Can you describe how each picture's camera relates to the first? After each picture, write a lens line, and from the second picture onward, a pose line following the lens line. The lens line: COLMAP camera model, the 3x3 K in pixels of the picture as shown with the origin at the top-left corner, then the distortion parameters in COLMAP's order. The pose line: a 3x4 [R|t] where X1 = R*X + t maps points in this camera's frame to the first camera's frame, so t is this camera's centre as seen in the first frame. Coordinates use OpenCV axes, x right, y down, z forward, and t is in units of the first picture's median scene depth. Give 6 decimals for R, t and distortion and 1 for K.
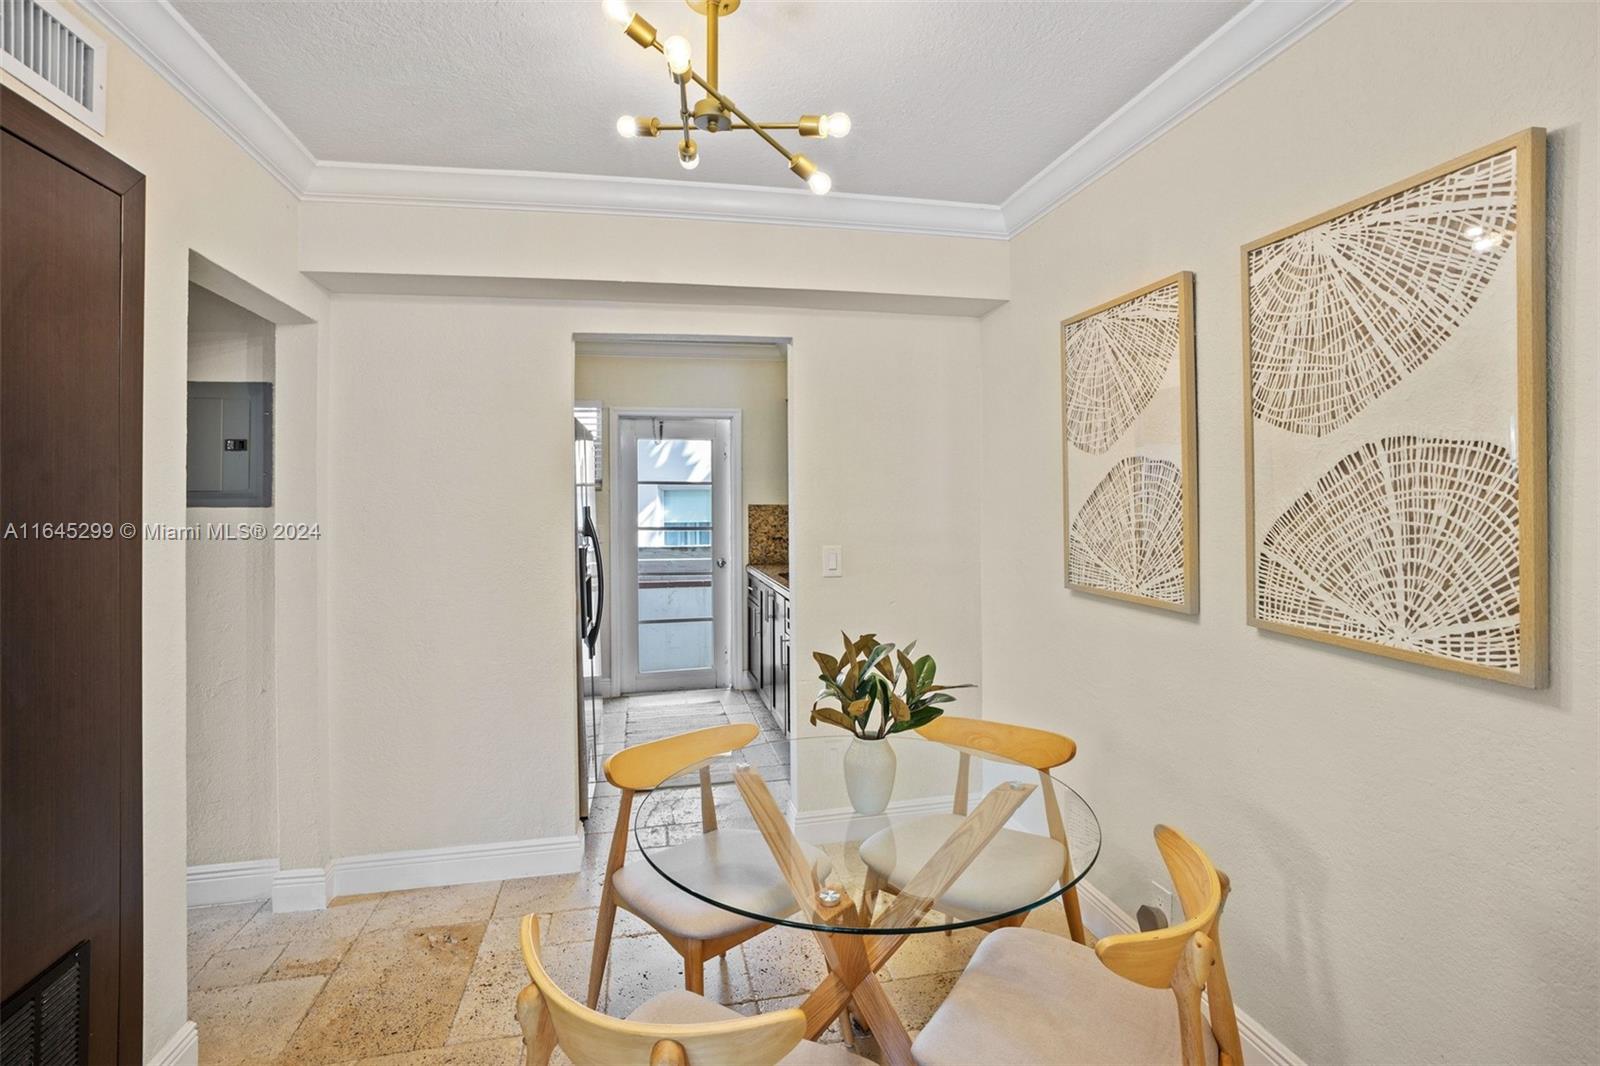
lens RADIAL K [[798.6, 0, 805.8], [0, 798.6, 495.6], [0, 0, 1]] dist [-0.019655, 0.000573]
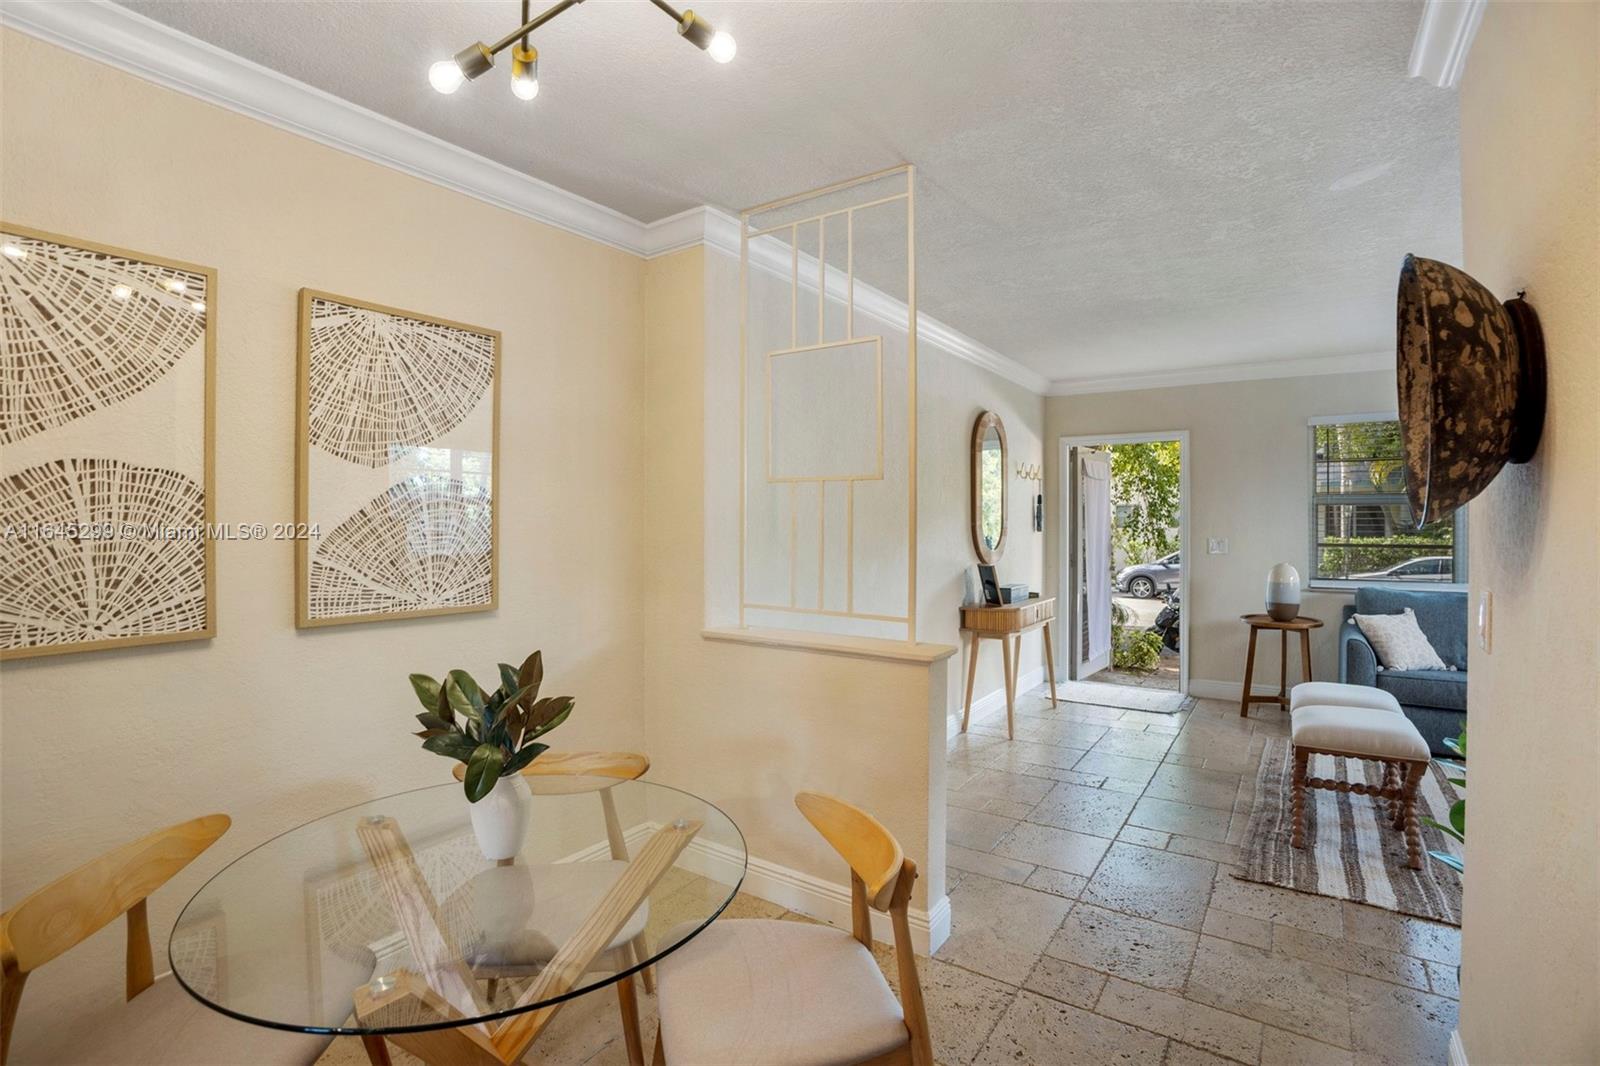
lens RADIAL K [[770.5, 0, 799.8], [0, 770.5, 521.0], [0, 0, 1]] dist [-0.071974, 0.018339]
pose [[-0.703767, 0.000303, 0.710431, -0.737340], [0.001109, 0.999999, 0.000673, 0.014435], [-0.710430, 0.001261, -0.703767, 1.337031]]
